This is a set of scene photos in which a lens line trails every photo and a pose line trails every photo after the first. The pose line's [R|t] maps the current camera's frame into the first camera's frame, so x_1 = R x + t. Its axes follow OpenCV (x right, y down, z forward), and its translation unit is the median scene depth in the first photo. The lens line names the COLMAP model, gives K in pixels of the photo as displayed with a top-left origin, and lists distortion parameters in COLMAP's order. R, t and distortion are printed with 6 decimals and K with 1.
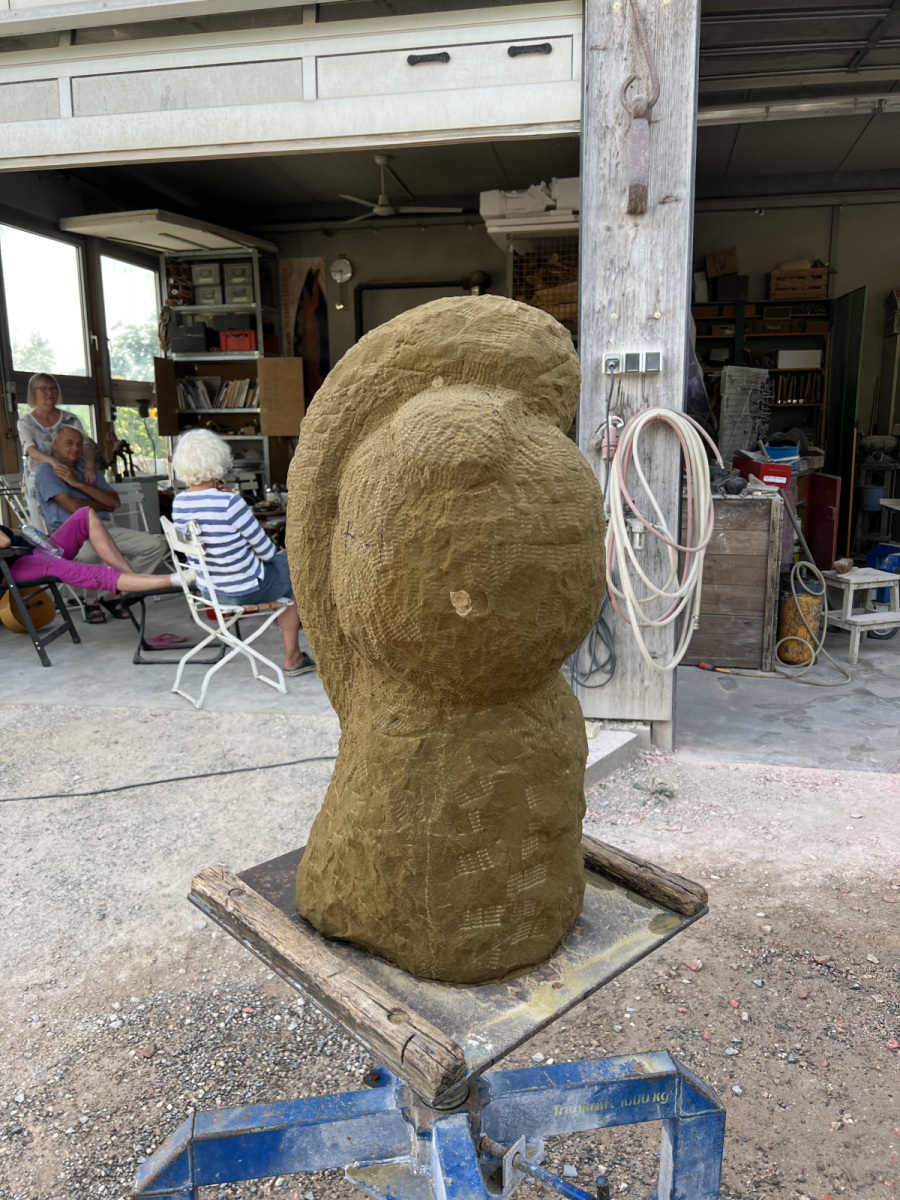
lens RADIAL K [[890.6, 0, 453.6], [0, 890.6, 593.1], [0, 0, 1]] dist [0.054907, -0.069549]
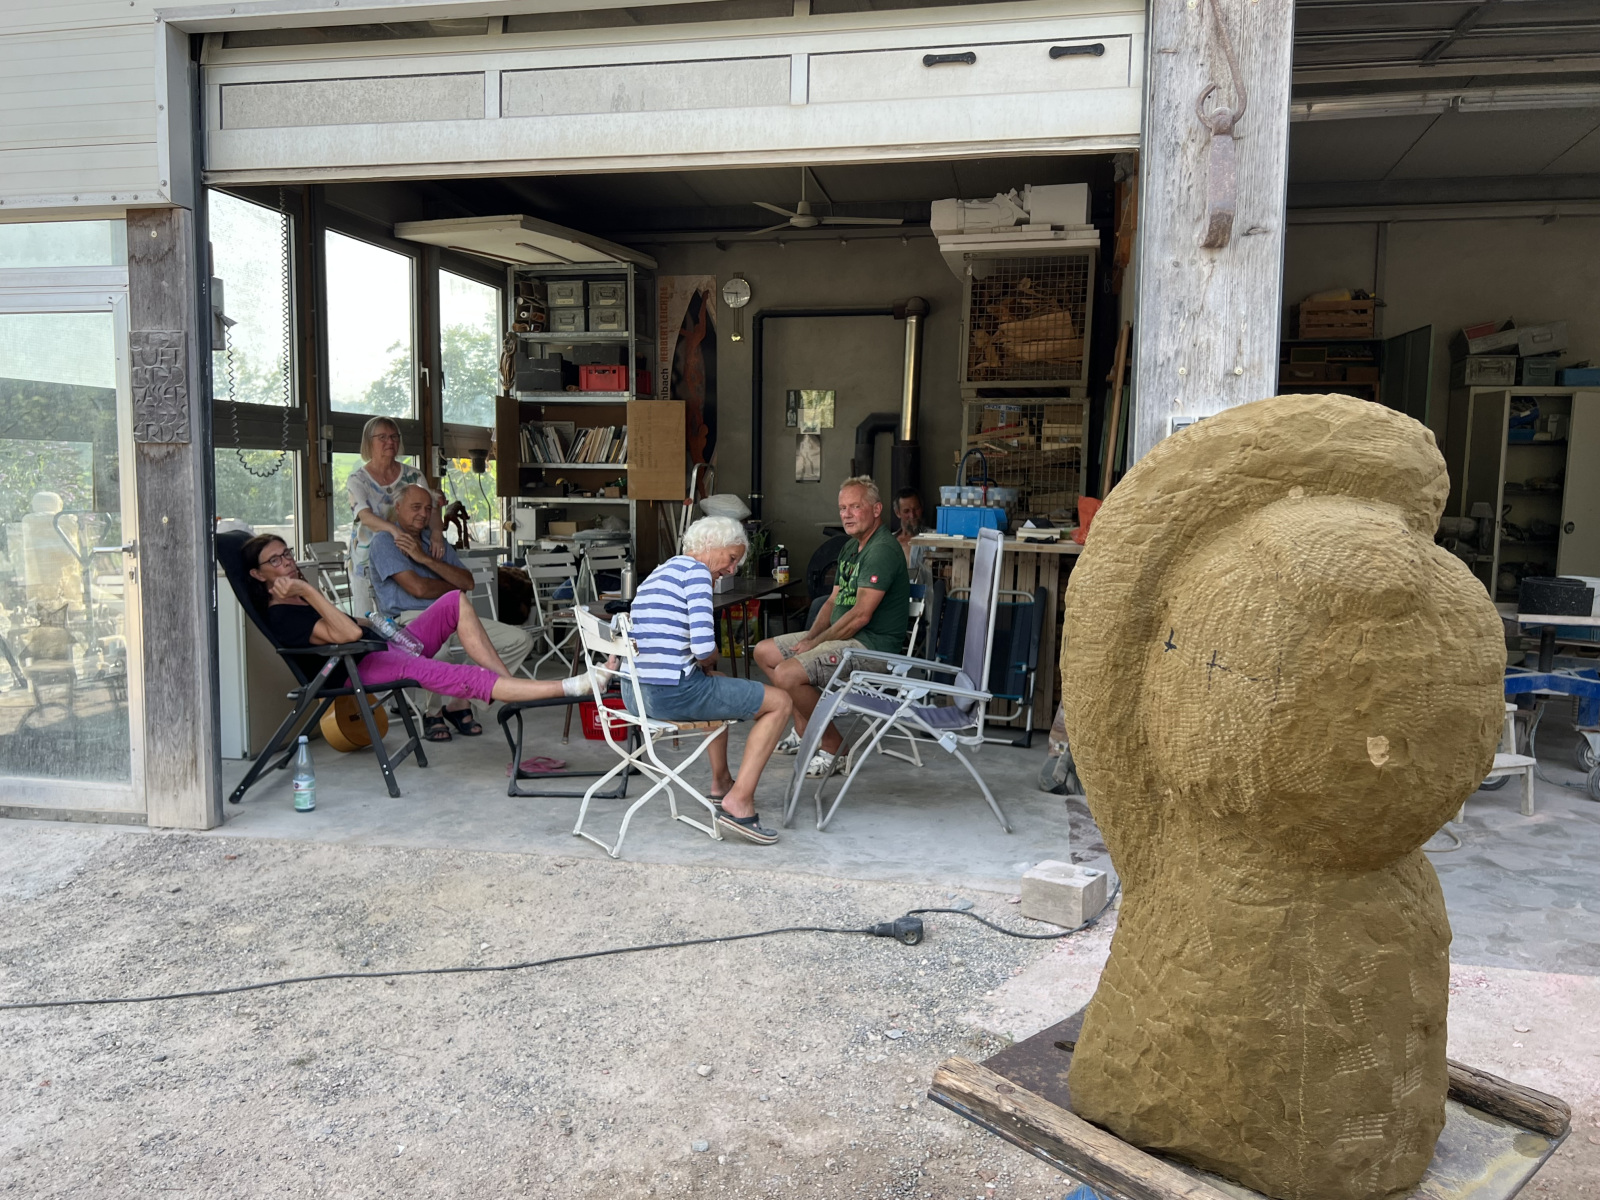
lens RADIAL K [[1187.4, 0, 829.1], [0, 1187.4, 597.2], [0, 0, 1]] dist [0.054907, -0.069549]
pose [[0.999503, 0.023022, -0.021528, -0.106247], [-0.024937, 0.995320, -0.093360, -0.003077], [0.019278, 0.093851, 0.995400, -0.039740]]
